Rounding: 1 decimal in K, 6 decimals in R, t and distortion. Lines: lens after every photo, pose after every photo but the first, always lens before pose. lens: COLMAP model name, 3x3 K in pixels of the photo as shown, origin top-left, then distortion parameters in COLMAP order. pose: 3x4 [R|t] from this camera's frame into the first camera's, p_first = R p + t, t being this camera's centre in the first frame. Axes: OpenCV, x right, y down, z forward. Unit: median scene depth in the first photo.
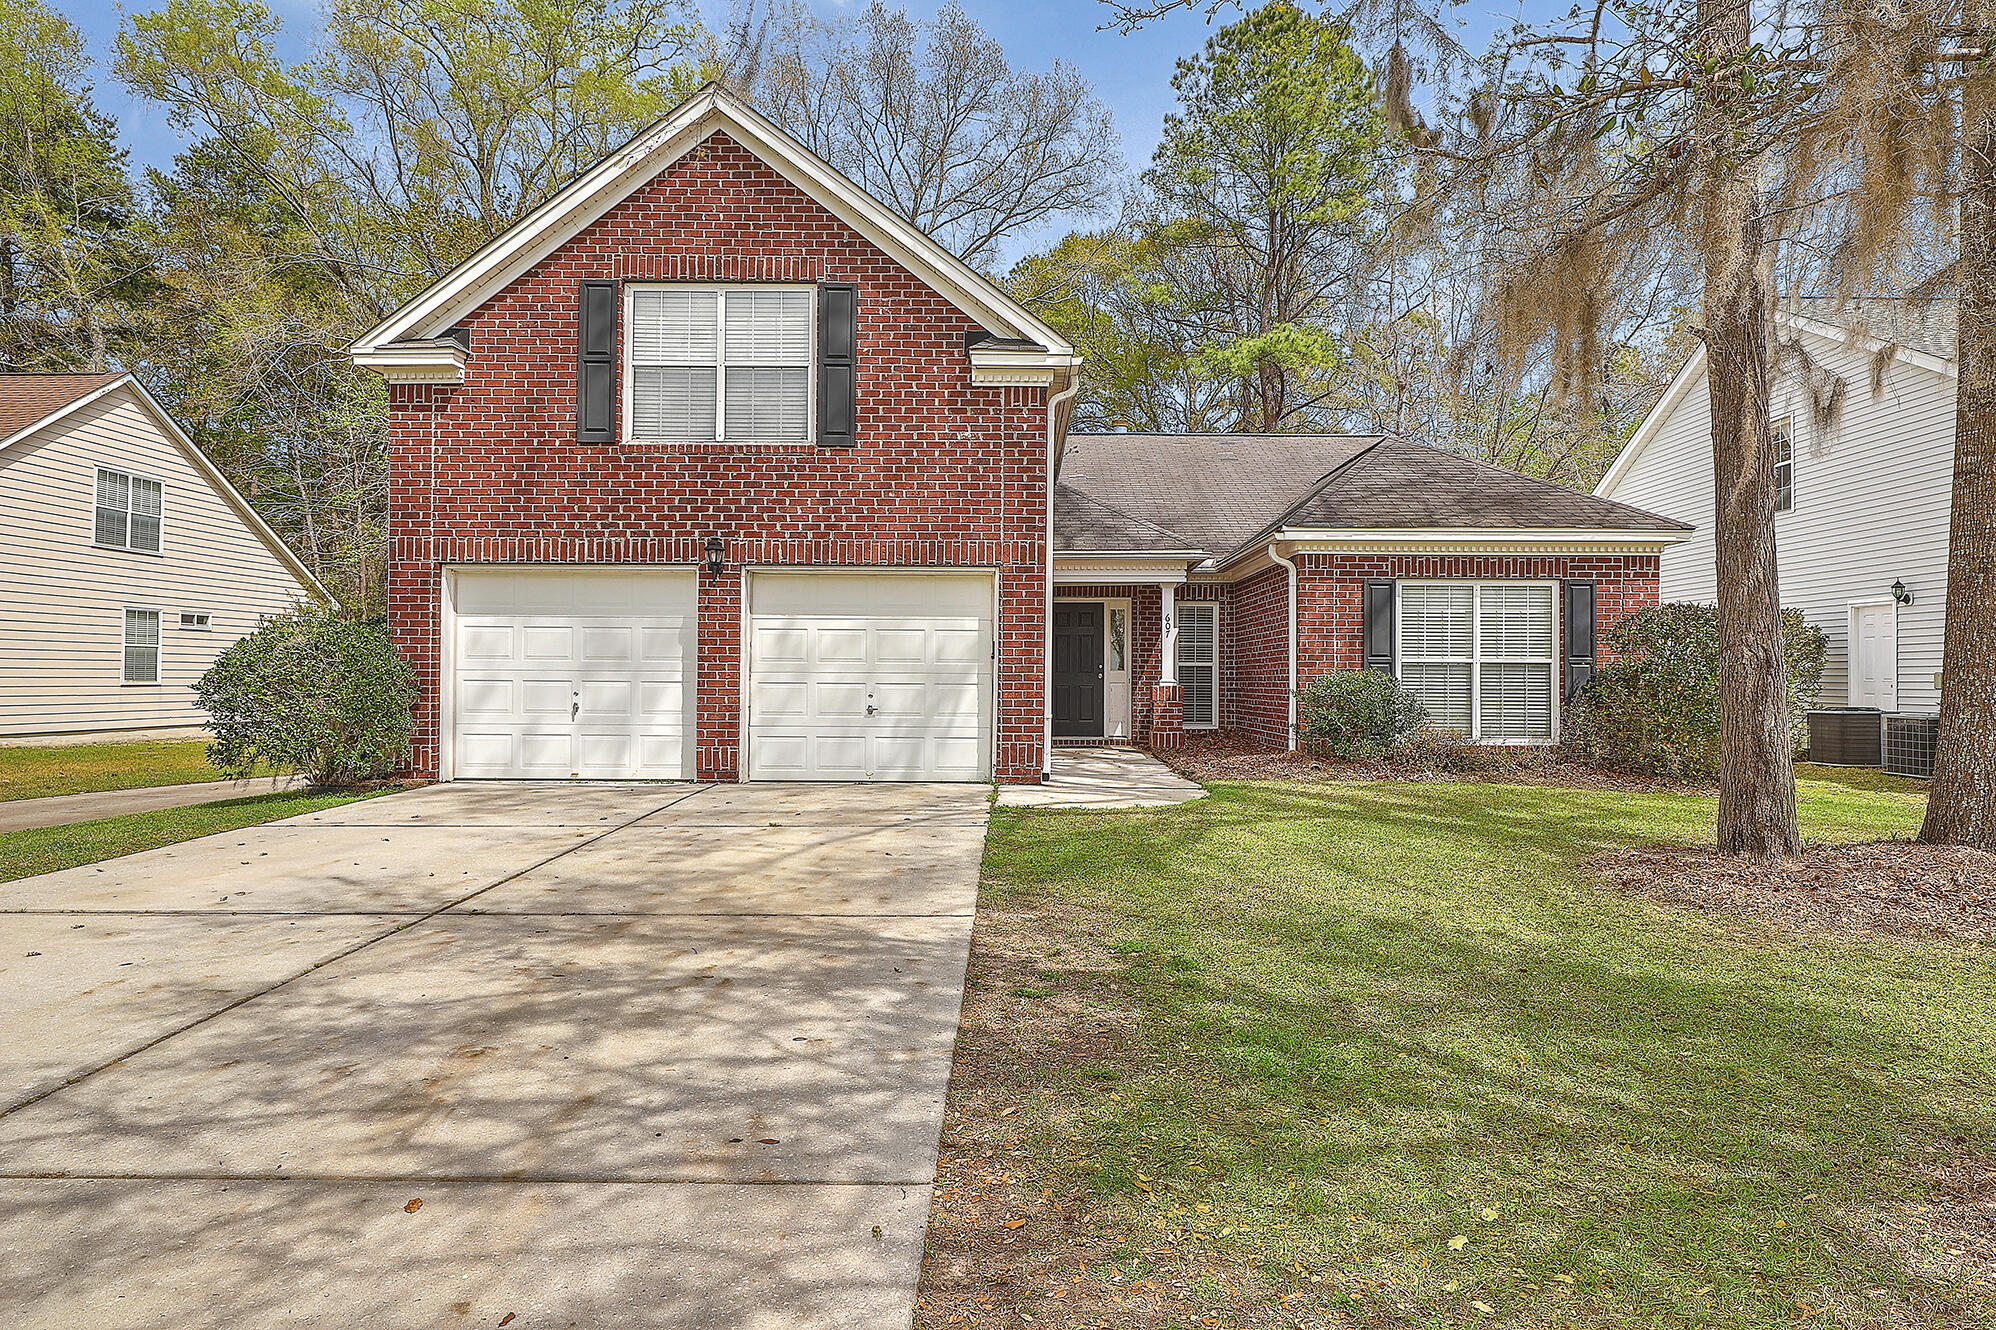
lens RADIAL K [[1202.7, 0, 1001.4], [0, 1202.7, 664.3], [0, 0, 1]] dist [0.003925, -0.001288]
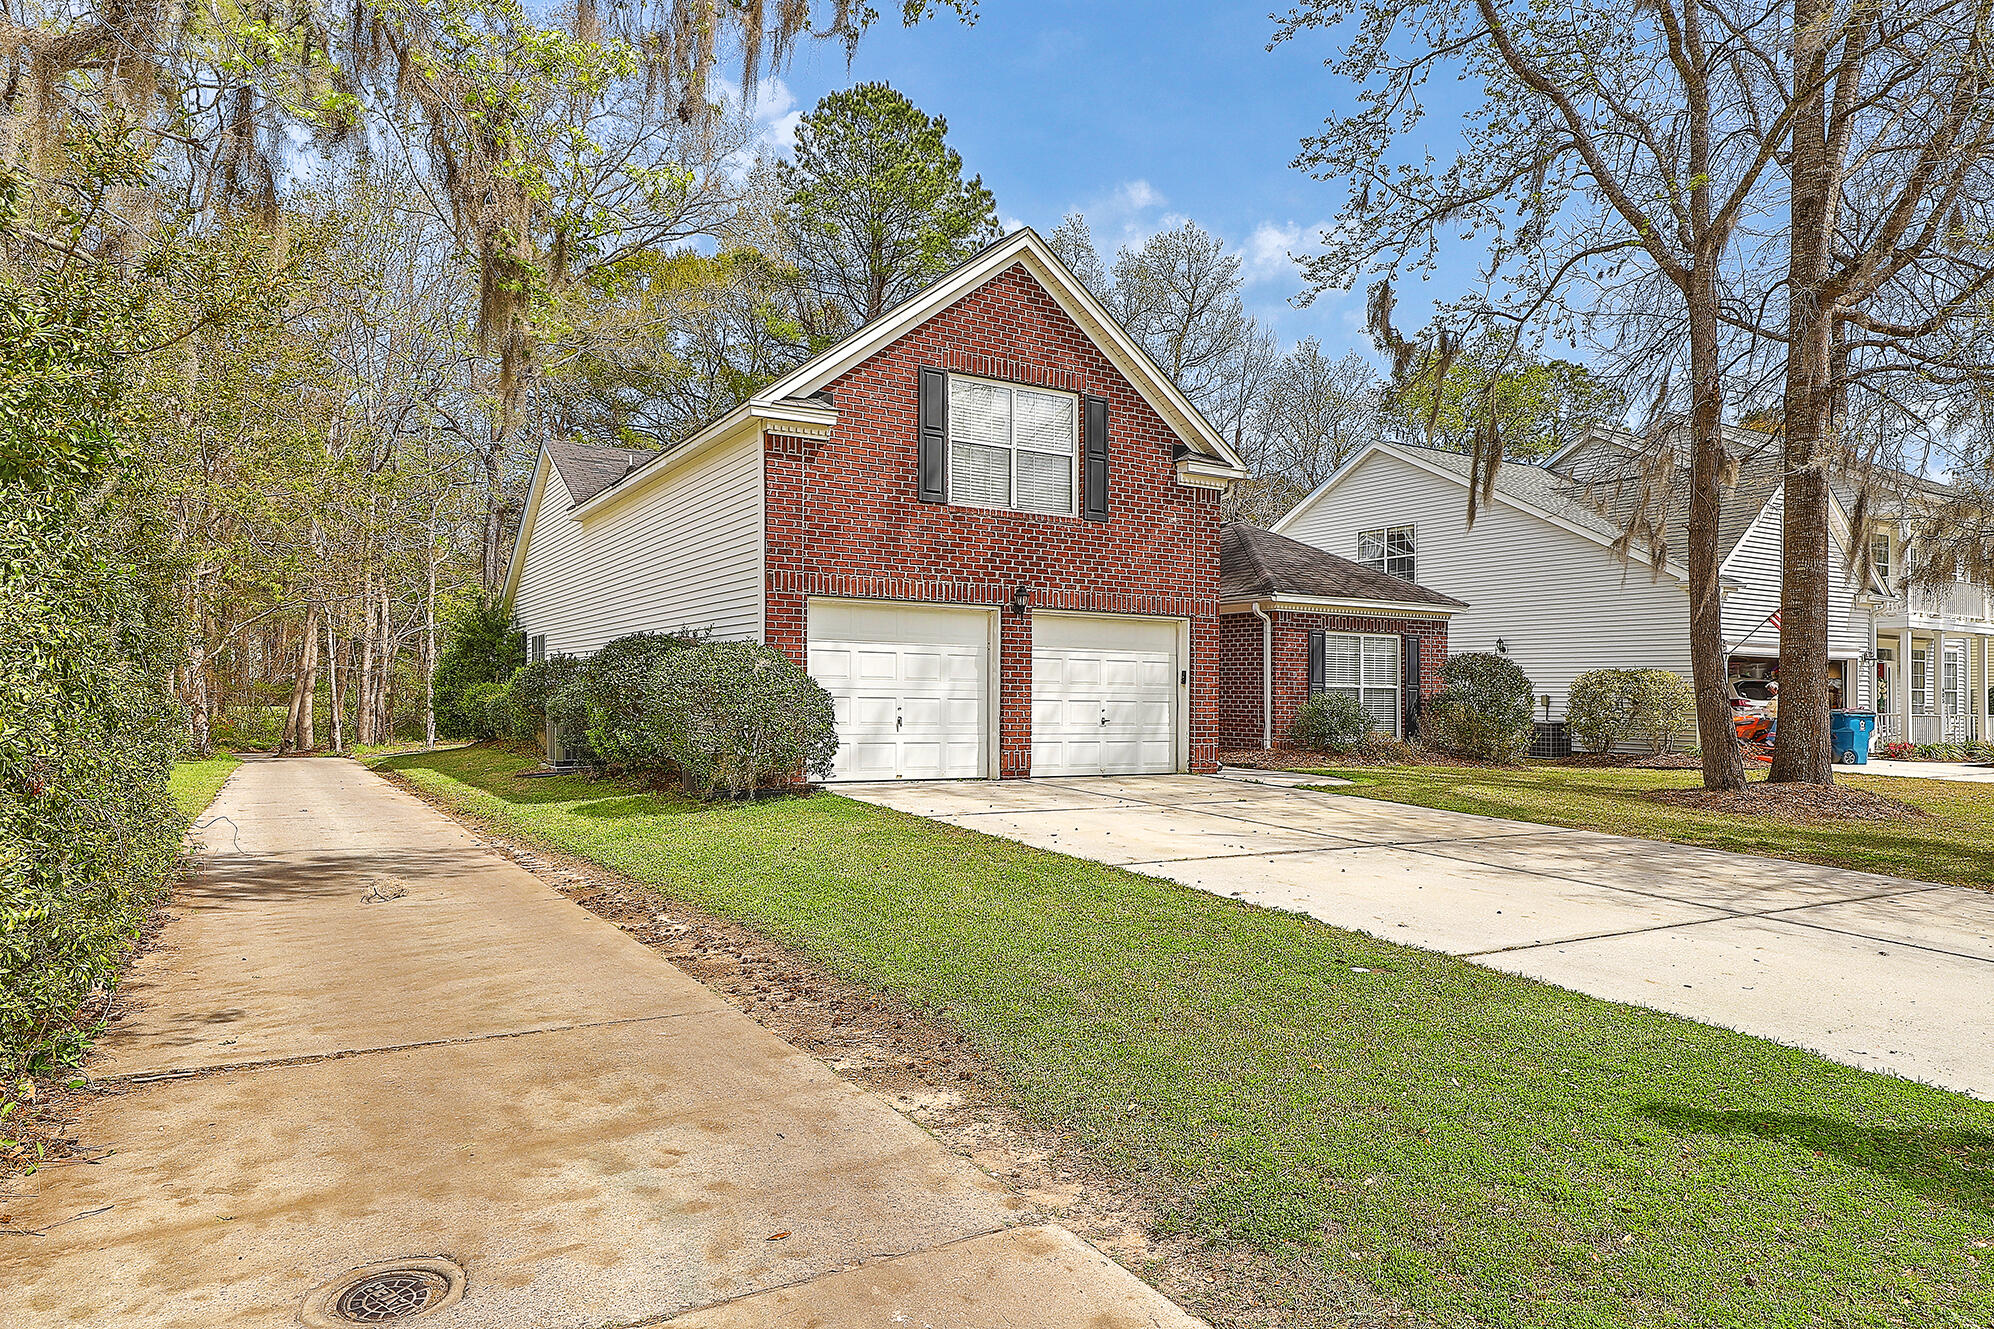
lens RADIAL K [[1201.5, 0, 1008.5], [0, 1201.5, 667.2], [0, 0, 1]] dist [0.003925, -0.001288]
pose [[0.861610, 0.017729, 0.507261, -0.877366], [-0.015825, 0.999842, -0.008064, -0.009129], [-0.507324, -0.001080, 0.861755, -0.081189]]
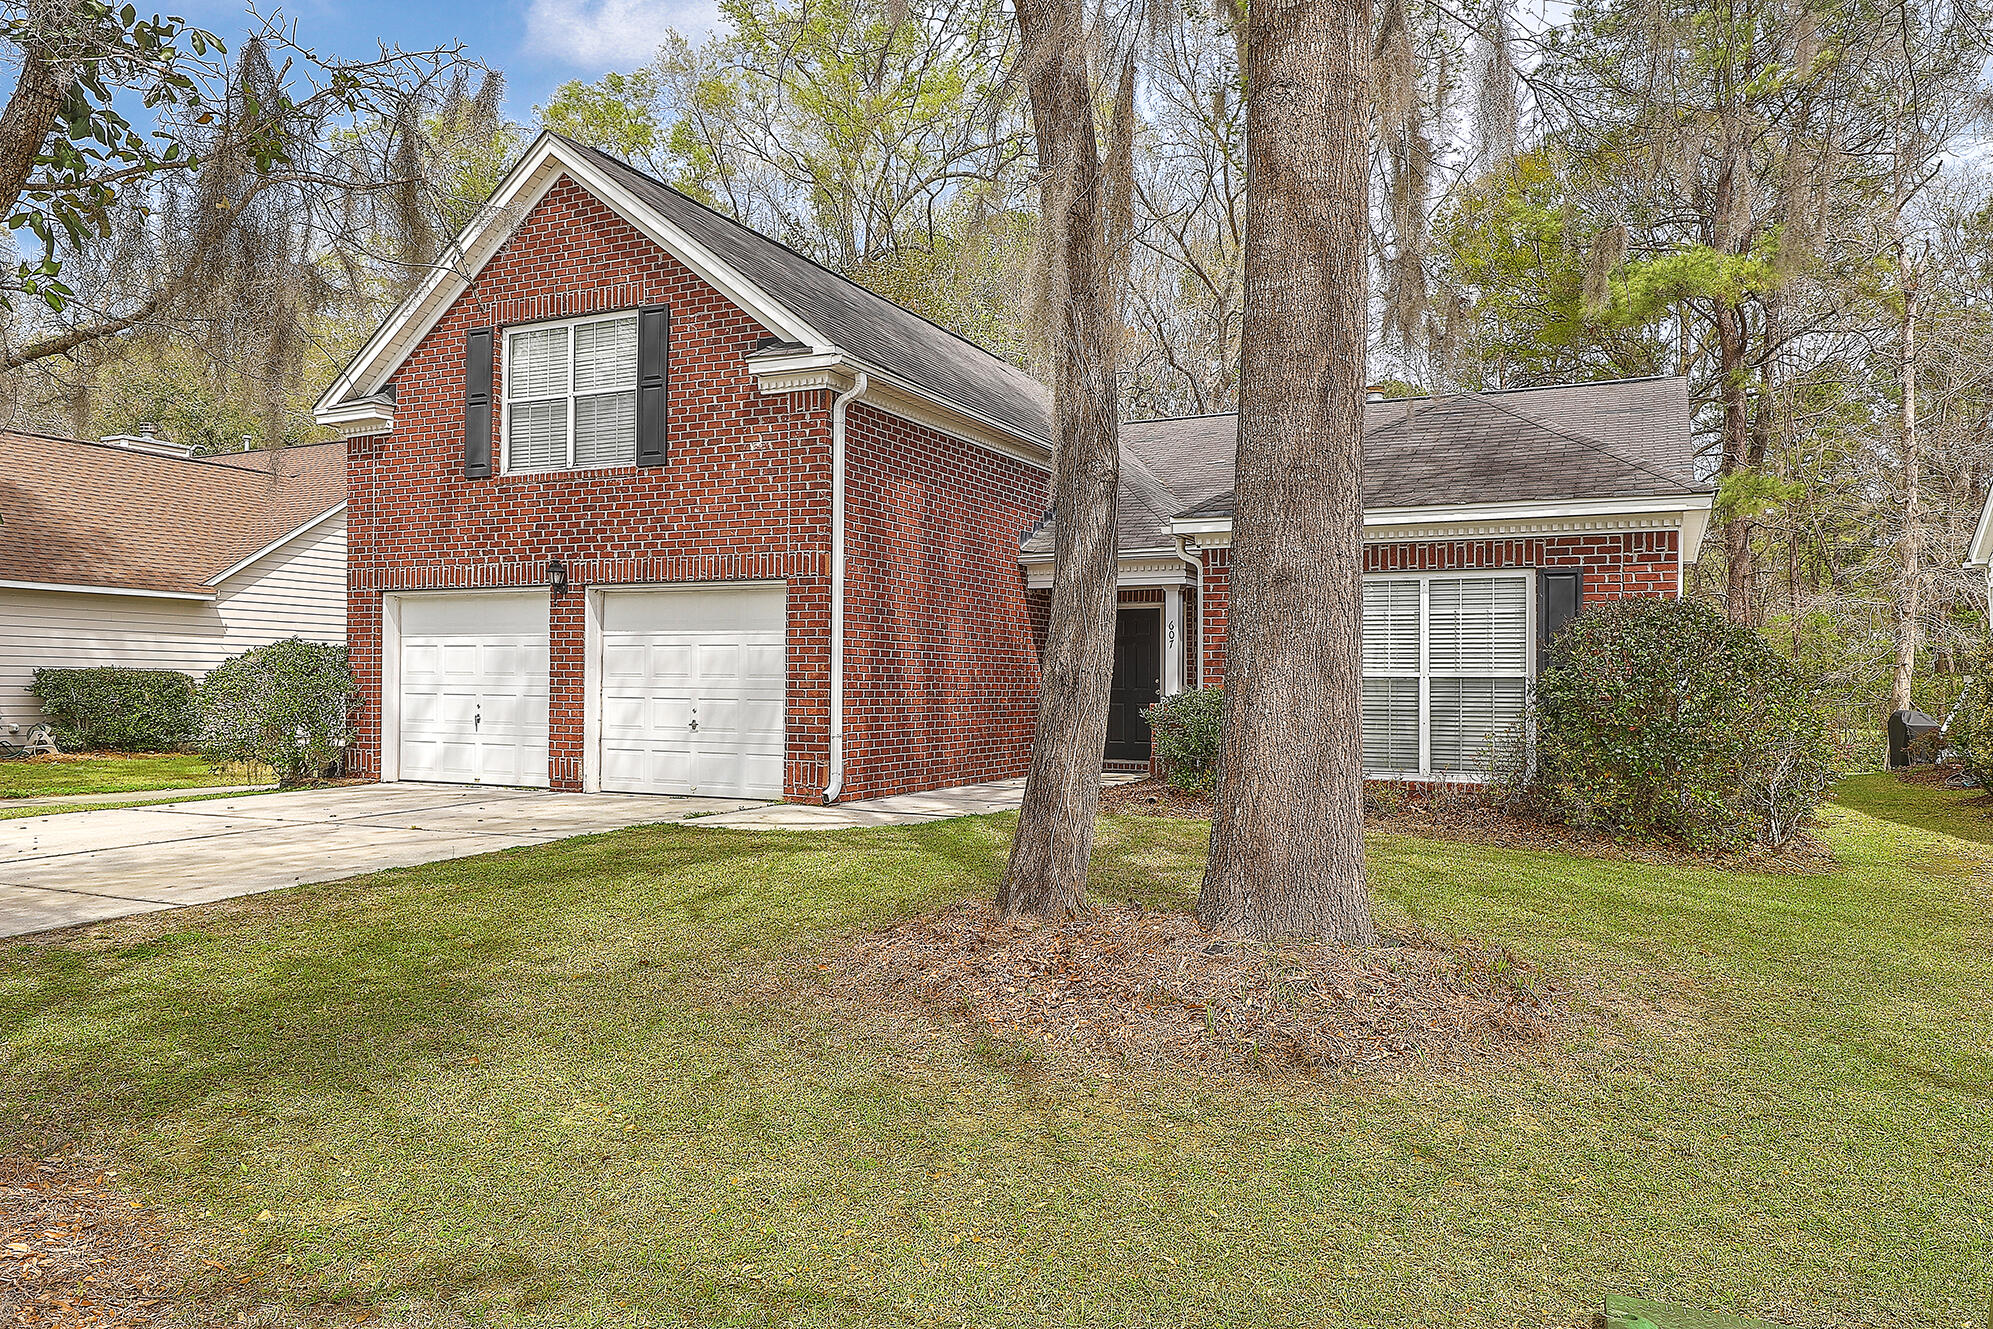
lens RADIAL K [[1370.6, 0, 985.8], [0, 1370.6, 672.6], [0, 0, 1]] dist [0.009090, 0.002632]
pose [[0.900623, -0.002294, -0.434596, 0.619369], [0.001110, 0.999995, -0.002977, -0.002330], [0.434600, 0.002199, 0.900621, 0.076649]]
